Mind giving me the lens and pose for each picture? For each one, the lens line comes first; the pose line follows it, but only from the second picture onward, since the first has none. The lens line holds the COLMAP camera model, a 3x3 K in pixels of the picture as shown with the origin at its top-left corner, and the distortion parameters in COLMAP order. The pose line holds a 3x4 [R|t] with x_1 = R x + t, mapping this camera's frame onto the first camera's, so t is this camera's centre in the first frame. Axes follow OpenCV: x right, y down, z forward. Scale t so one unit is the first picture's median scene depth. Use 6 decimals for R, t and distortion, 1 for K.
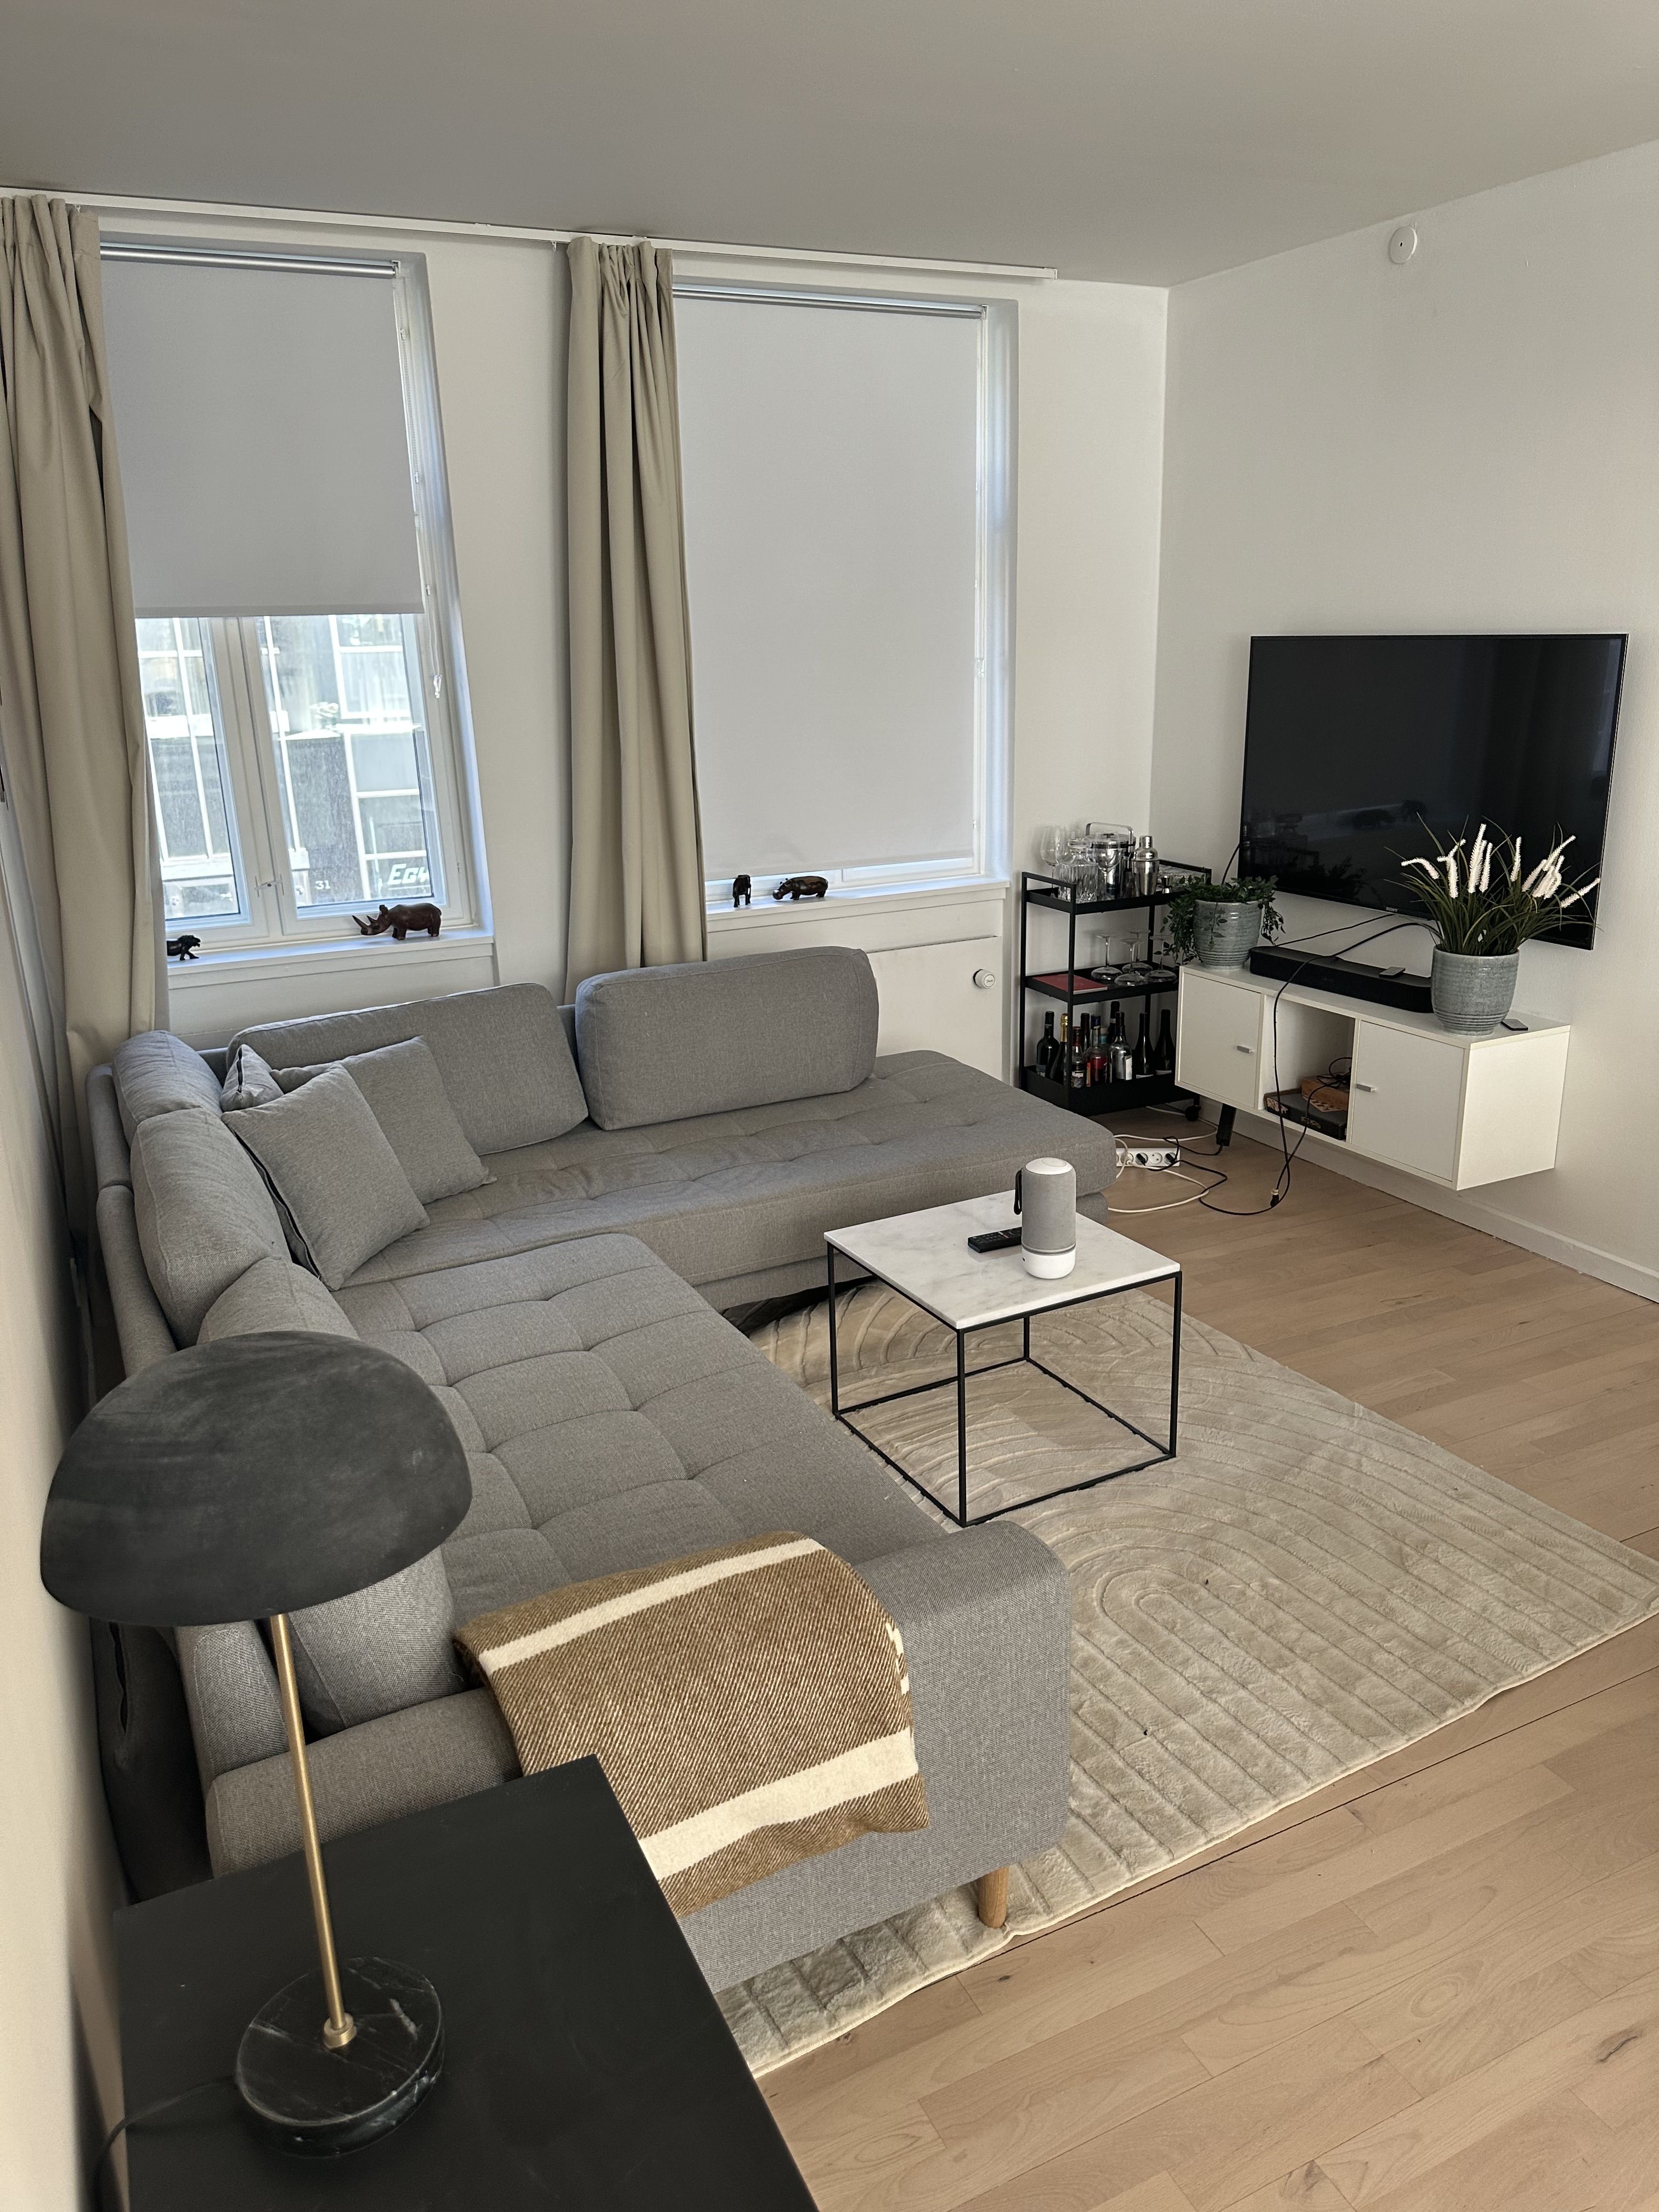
lens RADIAL K [[1555.7, 0, 829.5], [0, 1555.7, 1106.0], [0, 0, 1]] dist [0.095079, -0.117950]
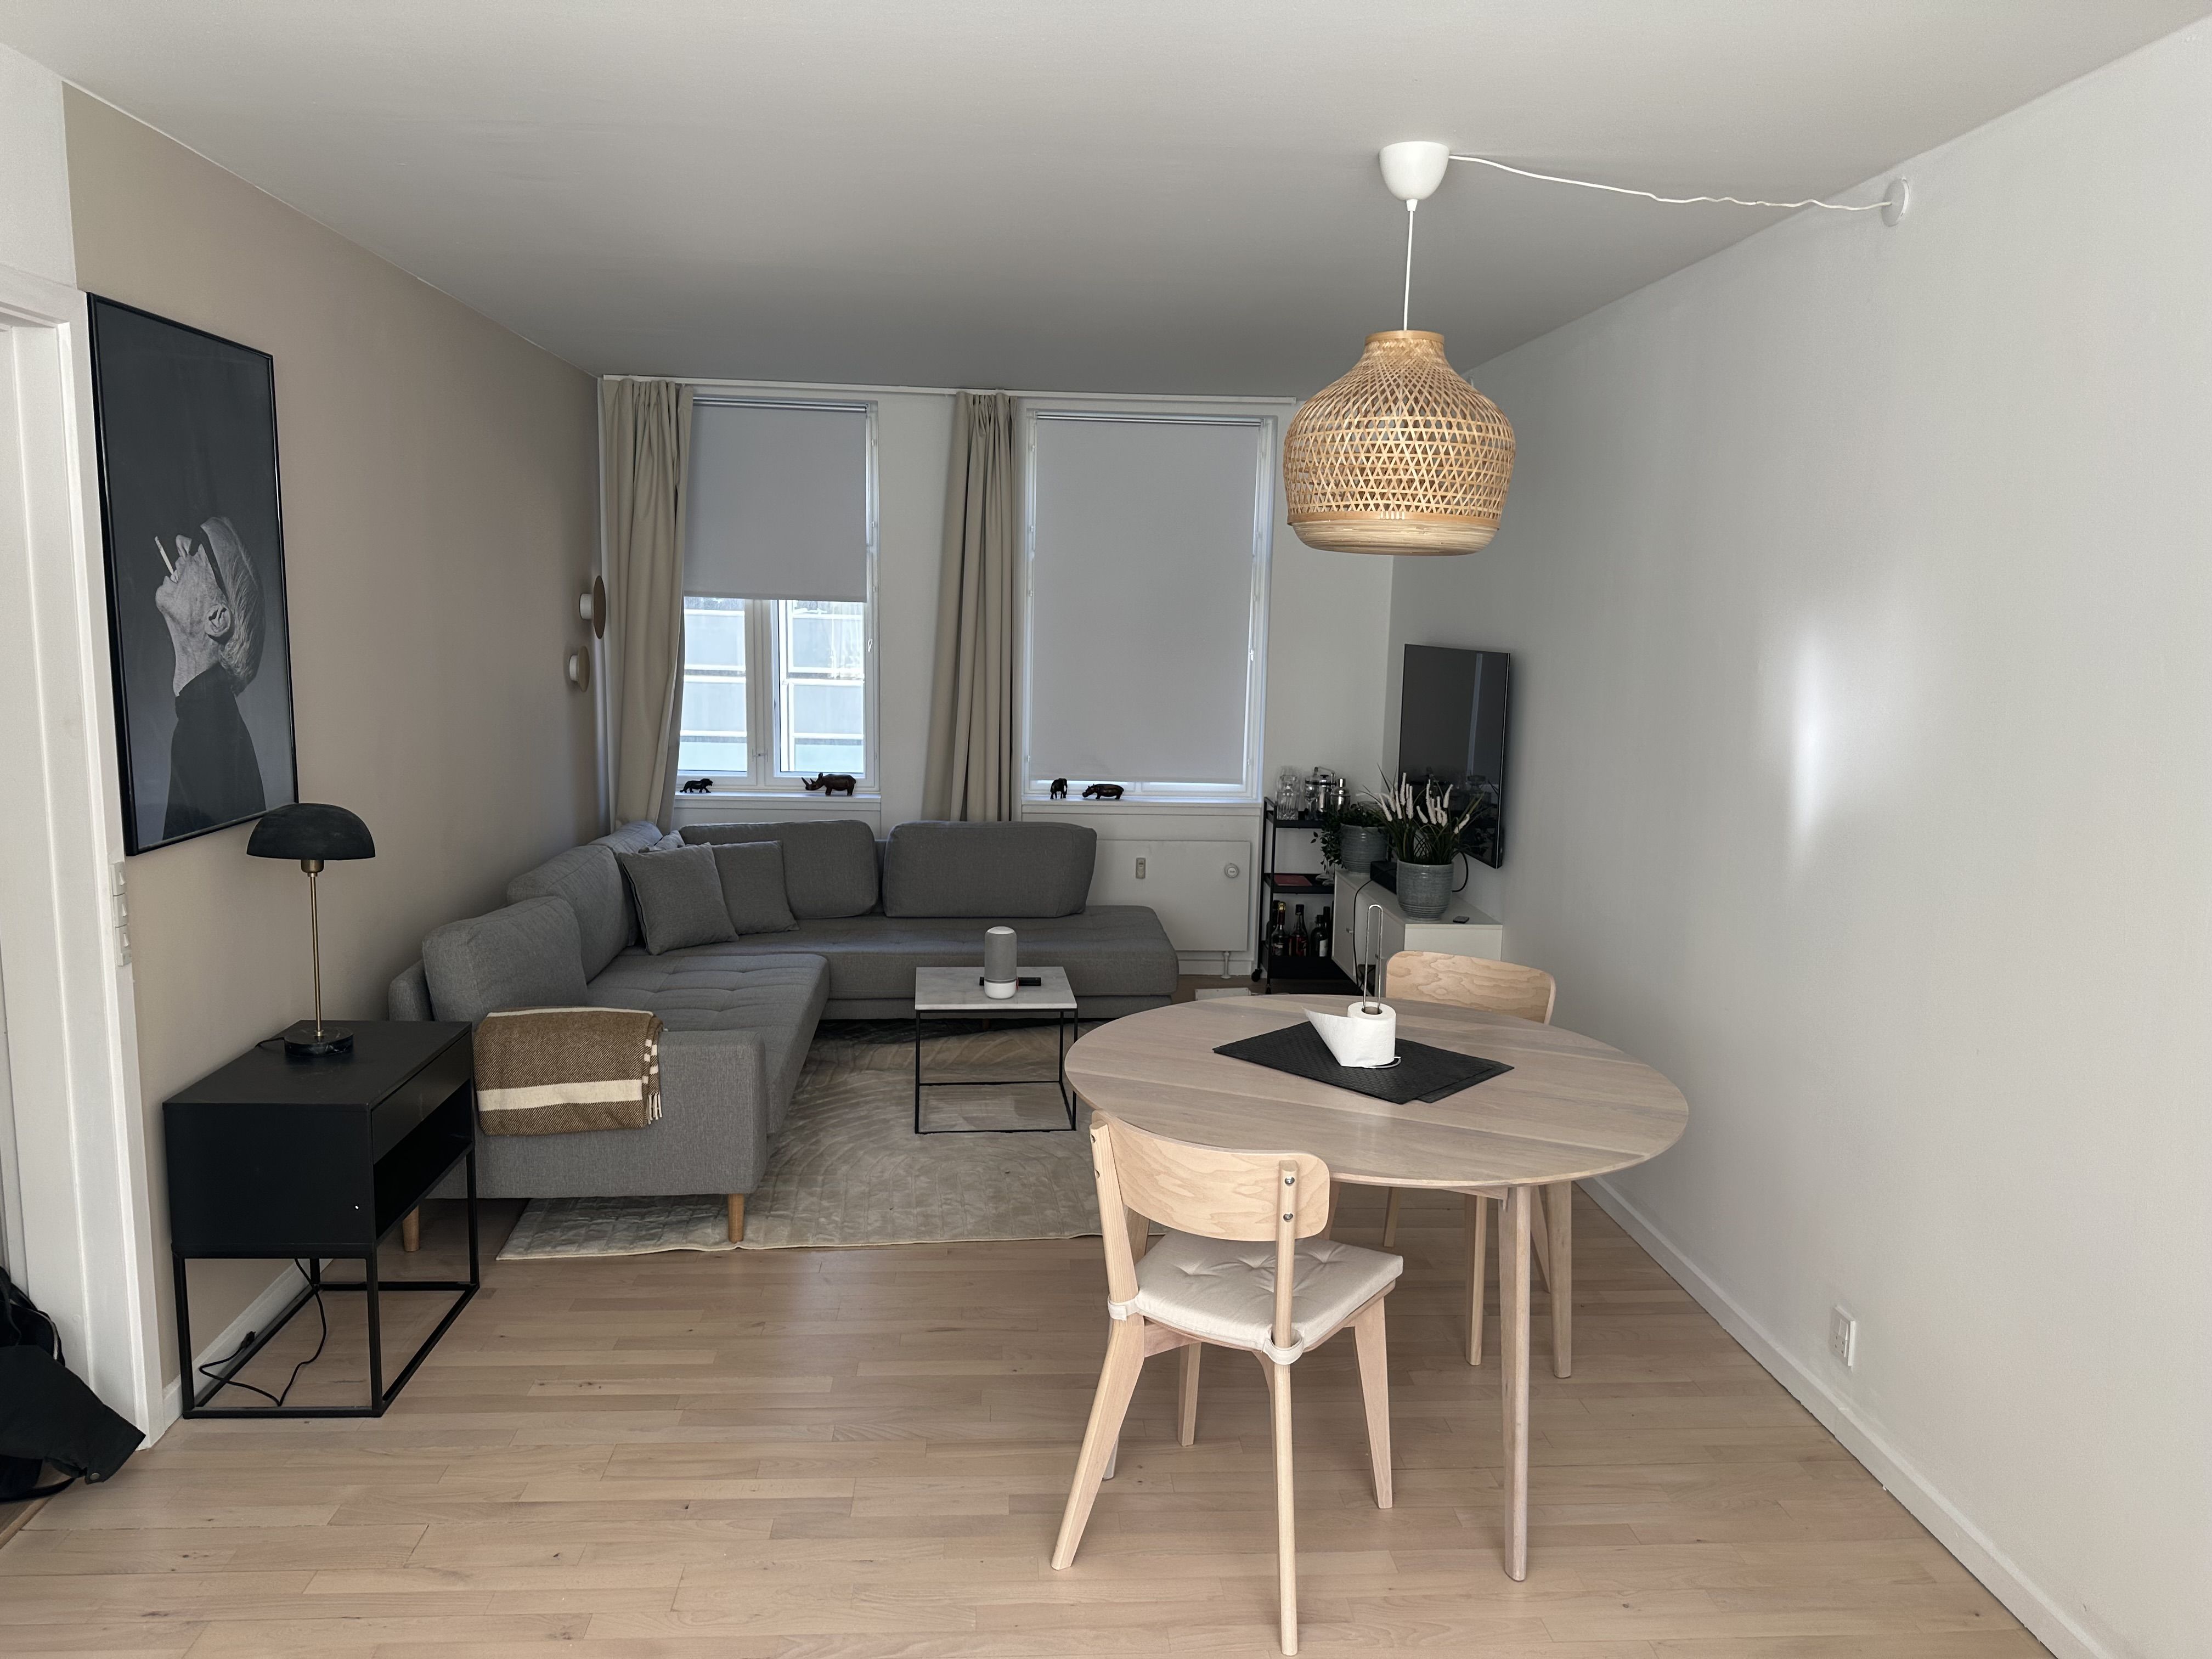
lens RADIAL K [[1555.7, 0, 1106.0], [0, 1555.7, 829.5], [0, 0, 1]] dist [0.095079, -0.117950]
pose [[0.925759, 0.097440, -0.365345, 0.582227], [-0.153684, 0.979780, -0.128112, 0.089804], [0.345474, 0.174749, 0.922014, -0.367581]]
